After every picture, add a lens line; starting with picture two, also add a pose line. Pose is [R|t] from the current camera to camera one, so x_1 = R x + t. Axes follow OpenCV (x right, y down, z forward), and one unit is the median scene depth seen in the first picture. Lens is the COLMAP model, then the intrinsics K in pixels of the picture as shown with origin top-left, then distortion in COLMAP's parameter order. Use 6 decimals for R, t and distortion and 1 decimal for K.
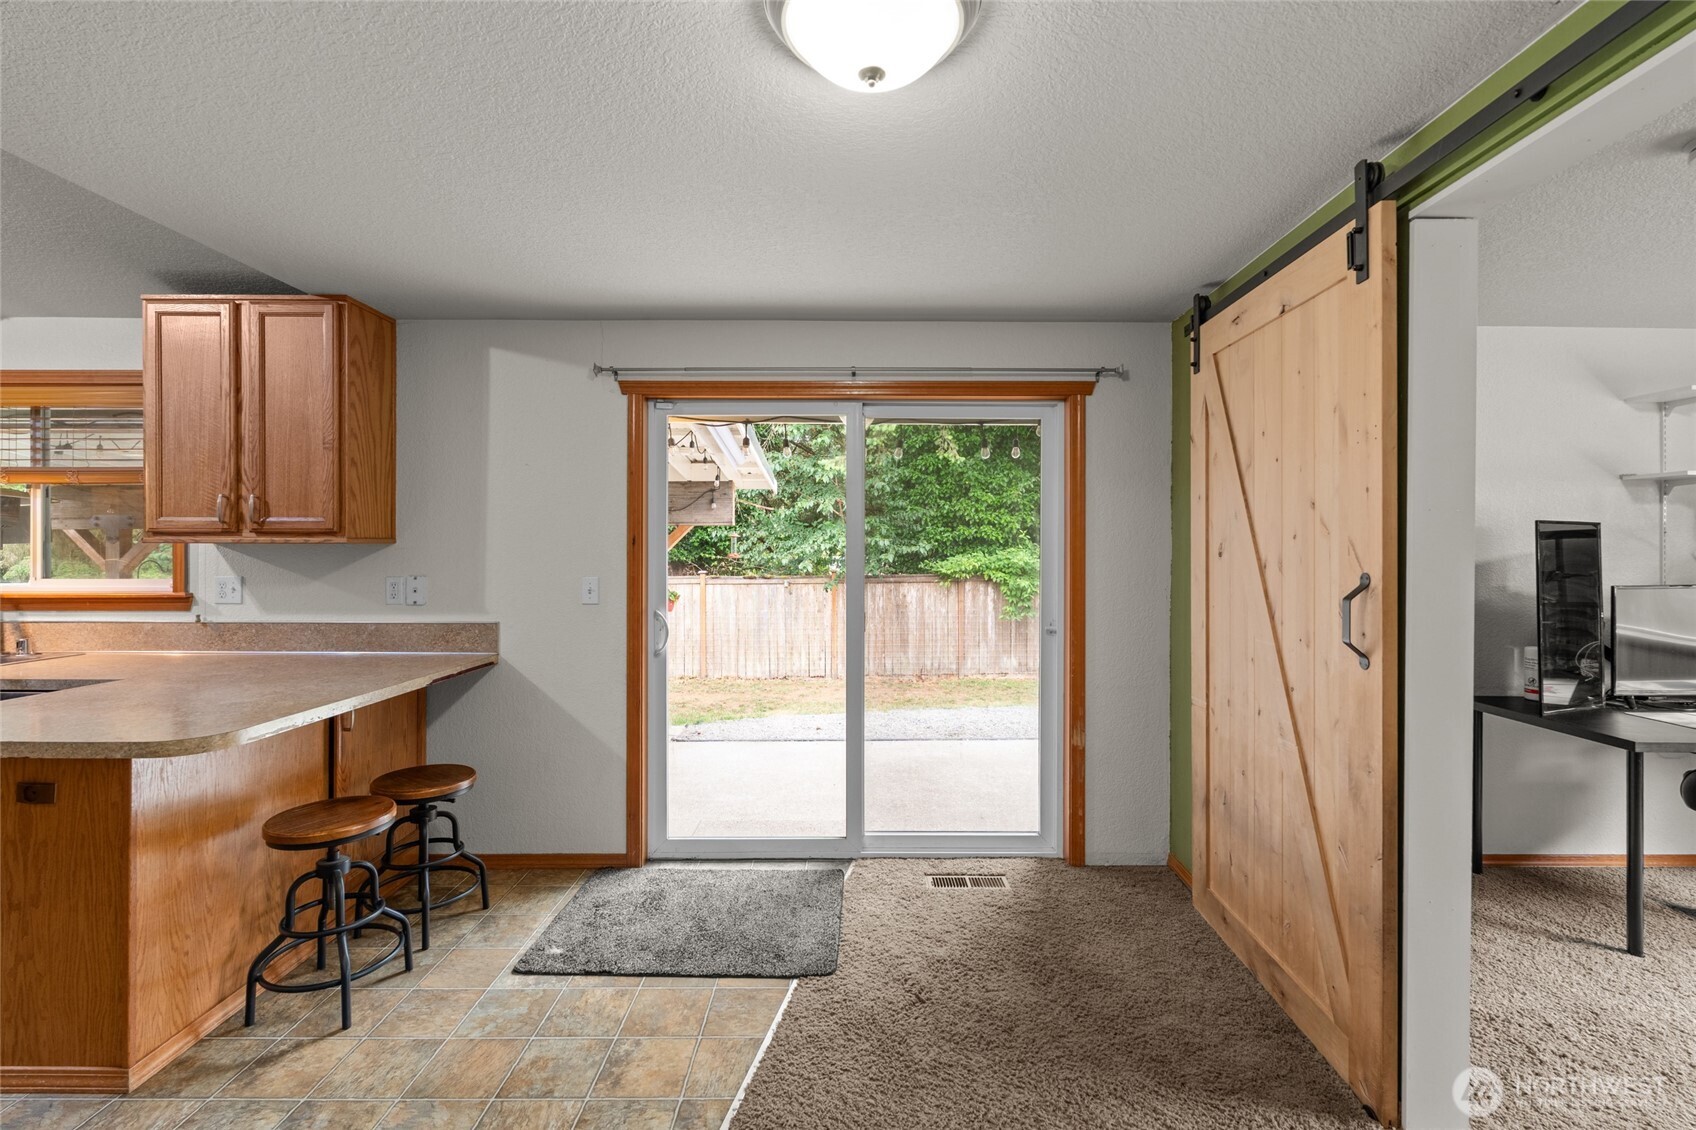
lens RADIAL K [[757.8, 0, 860.7], [0, 757.8, 548.0], [0, 0, 1]] dist [-0.001233, 0.000453]
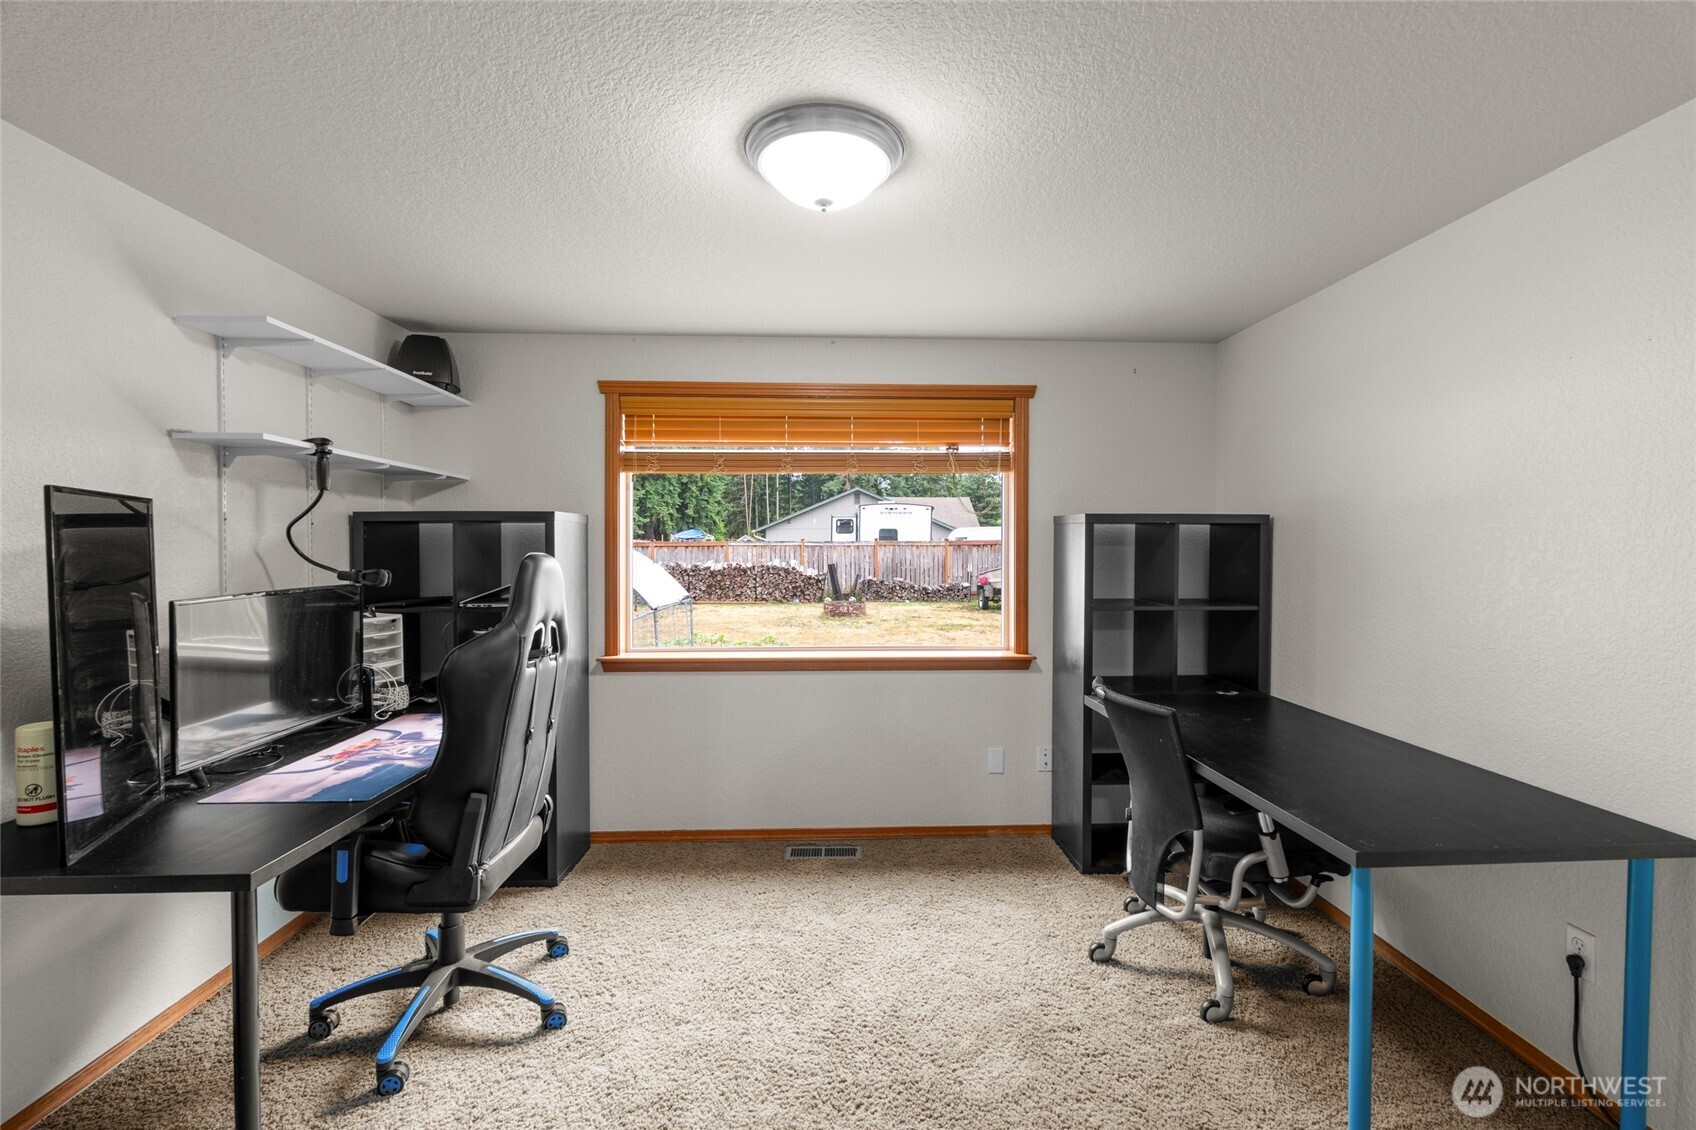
lens RADIAL K [[757.8, 0, 853.7], [0, 757.8, 558.7], [0, 0, 1]] dist [-0.001233, 0.000453]
pose [[-0.014967, -0.022993, 0.999624, 0.326973], [-0.008472, 0.999703, 0.022868, -0.004682], [-0.999852, -0.008126, -0.015157, 0.405868]]
